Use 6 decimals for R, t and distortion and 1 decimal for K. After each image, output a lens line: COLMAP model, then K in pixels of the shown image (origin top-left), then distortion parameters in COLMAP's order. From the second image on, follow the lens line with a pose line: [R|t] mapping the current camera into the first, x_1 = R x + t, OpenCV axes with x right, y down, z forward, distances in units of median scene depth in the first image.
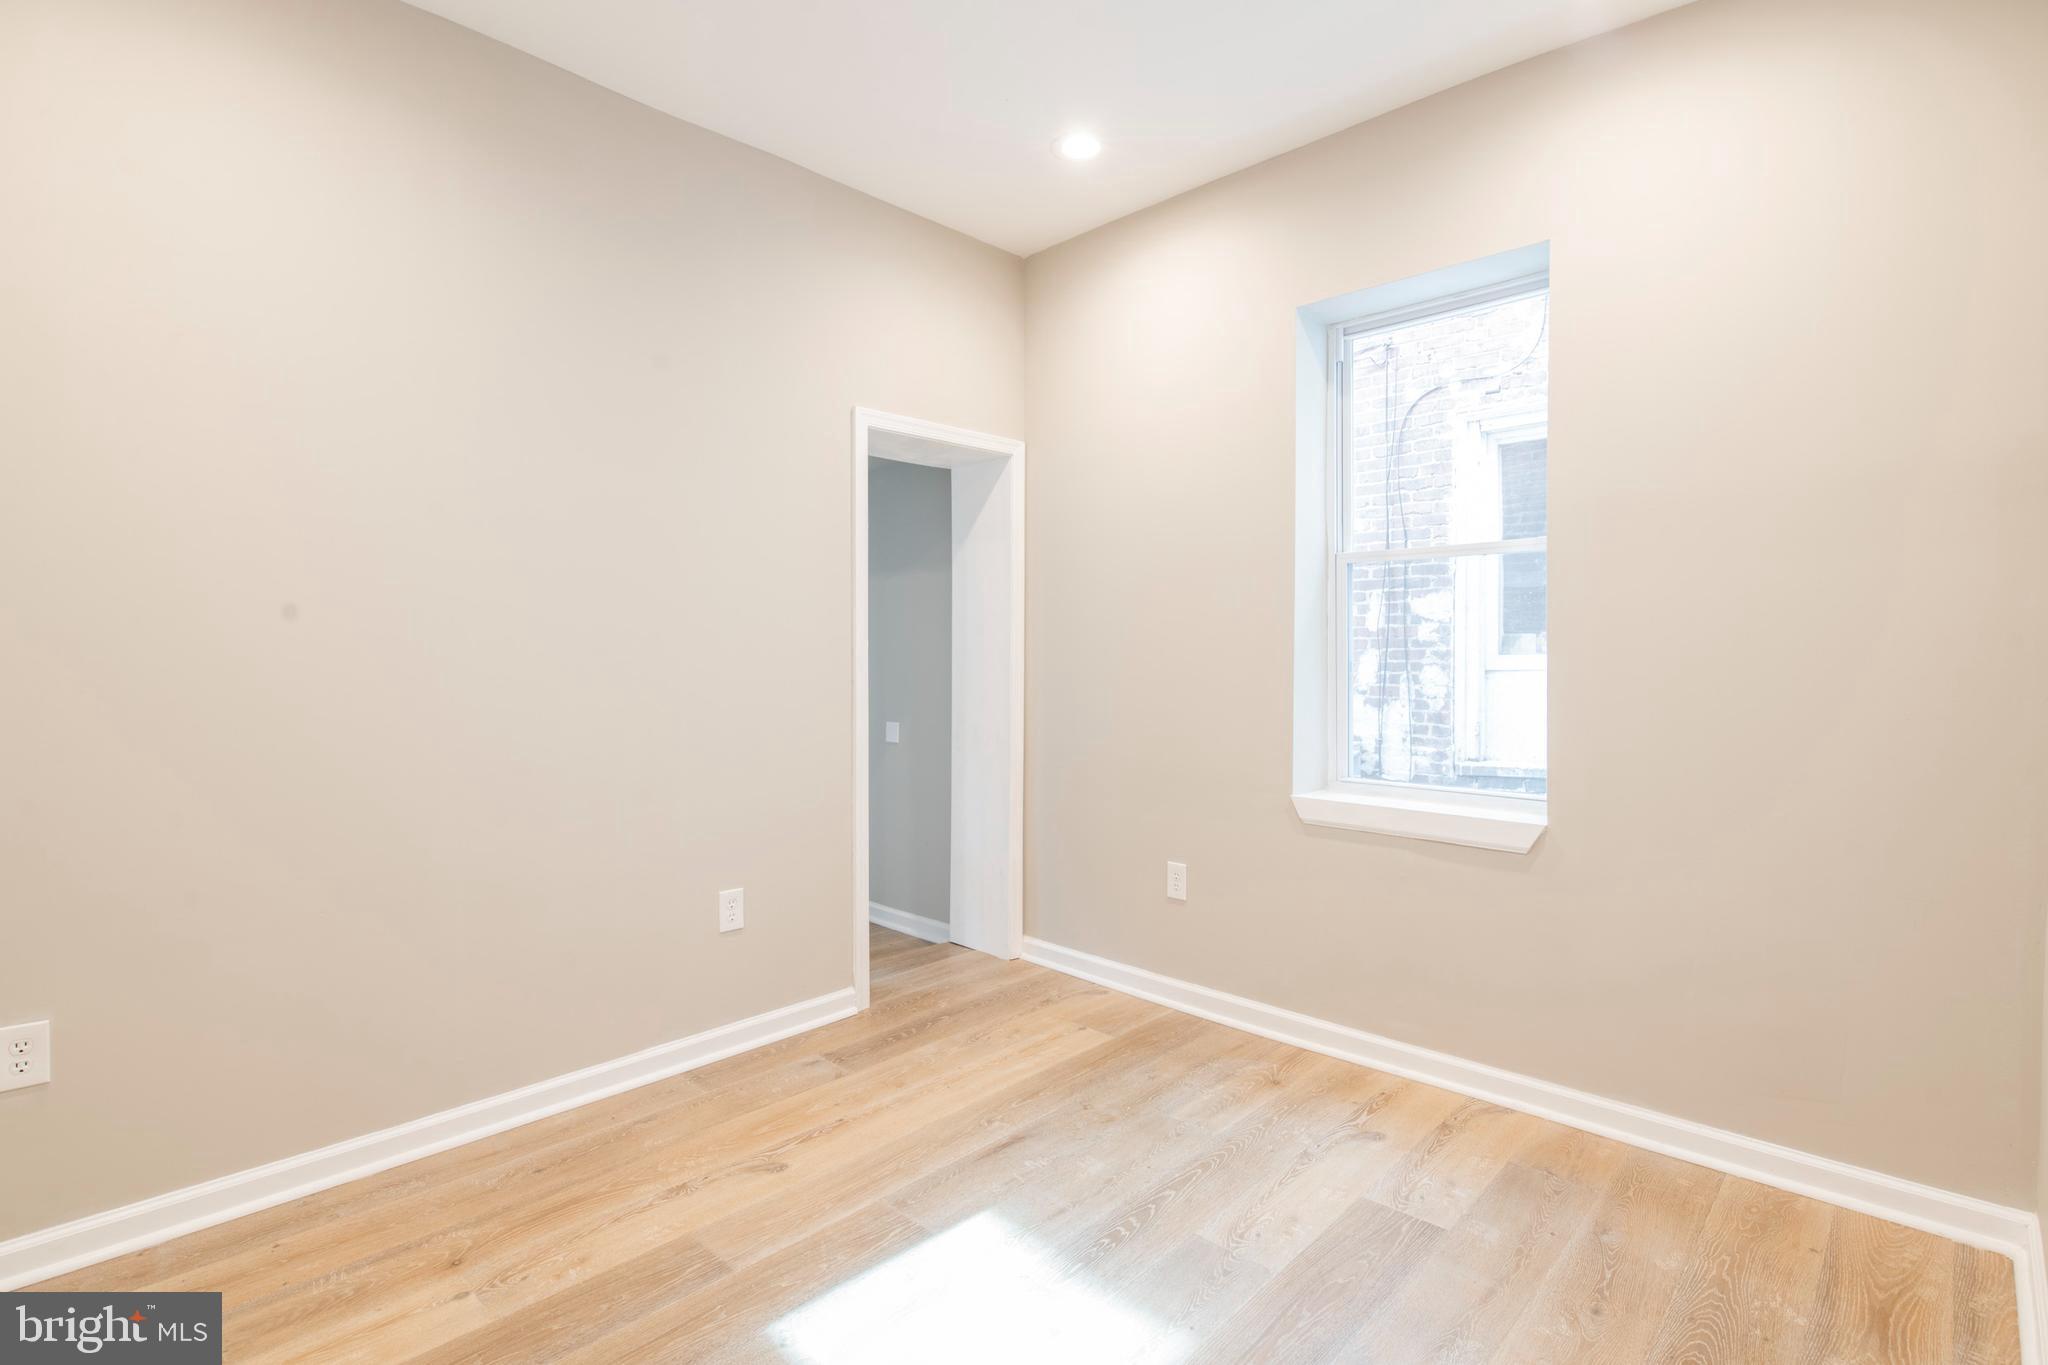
lens RADIAL K [[974.6, 0, 1008.8], [0, 974.6, 678.8], [0, 0, 1]] dist [-0.008675, -0.004577]
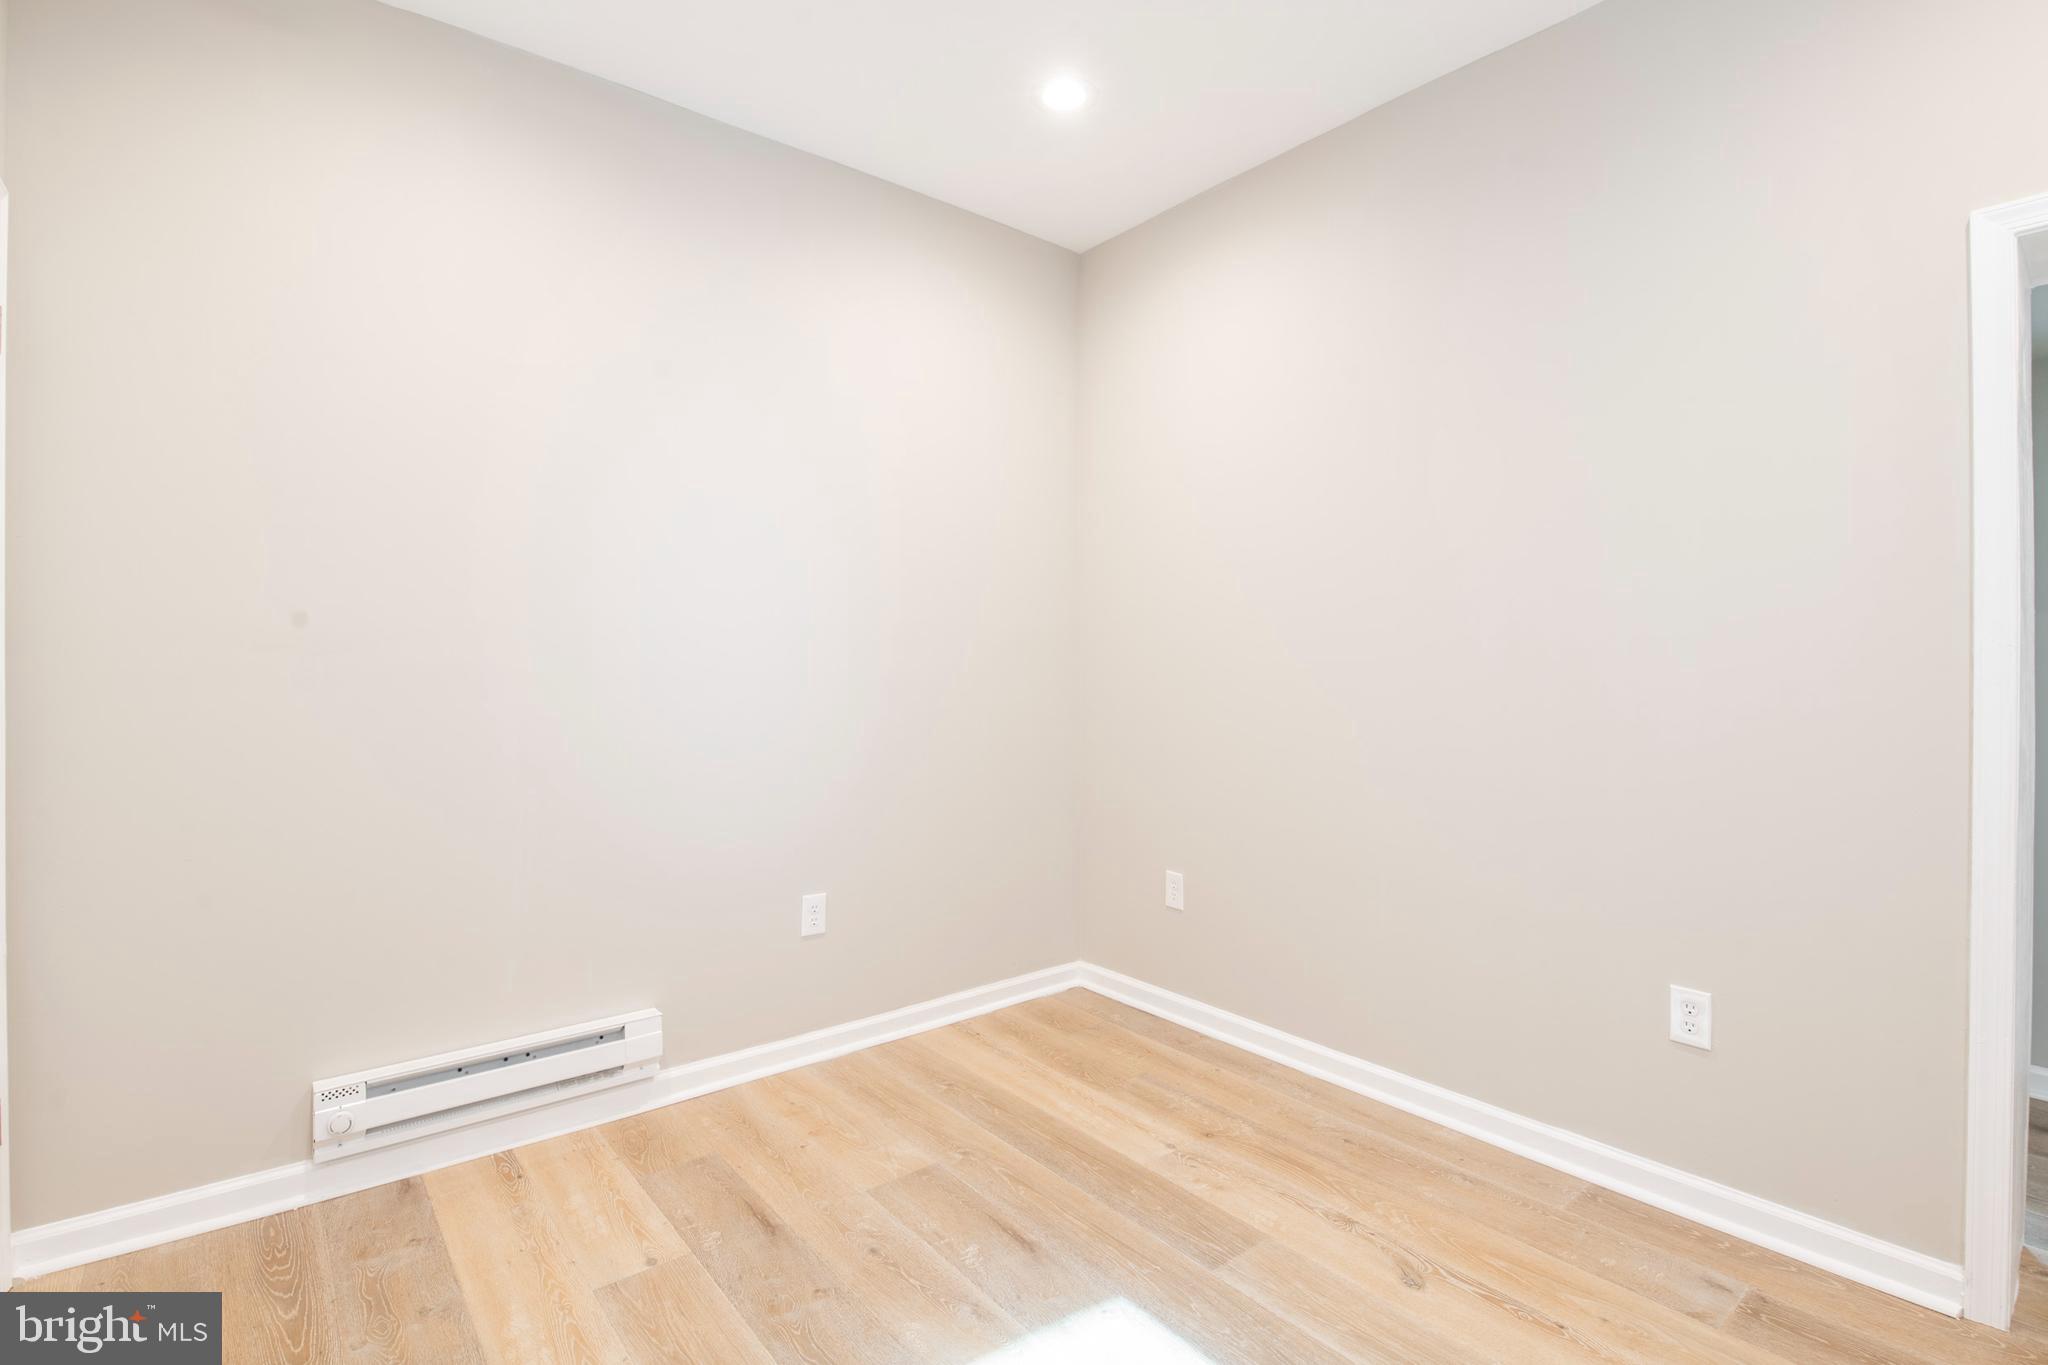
lens RADIAL K [[974.6, 0, 1026.1], [0, 974.6, 676.0], [0, 0, 1]] dist [-0.008675, -0.004577]
pose [[-0.137230, -0.008129, -0.990506, 0.529324], [-0.041394, 0.999140, -0.002465, 0.030980], [0.989674, 0.040662, -0.137449, 0.716490]]
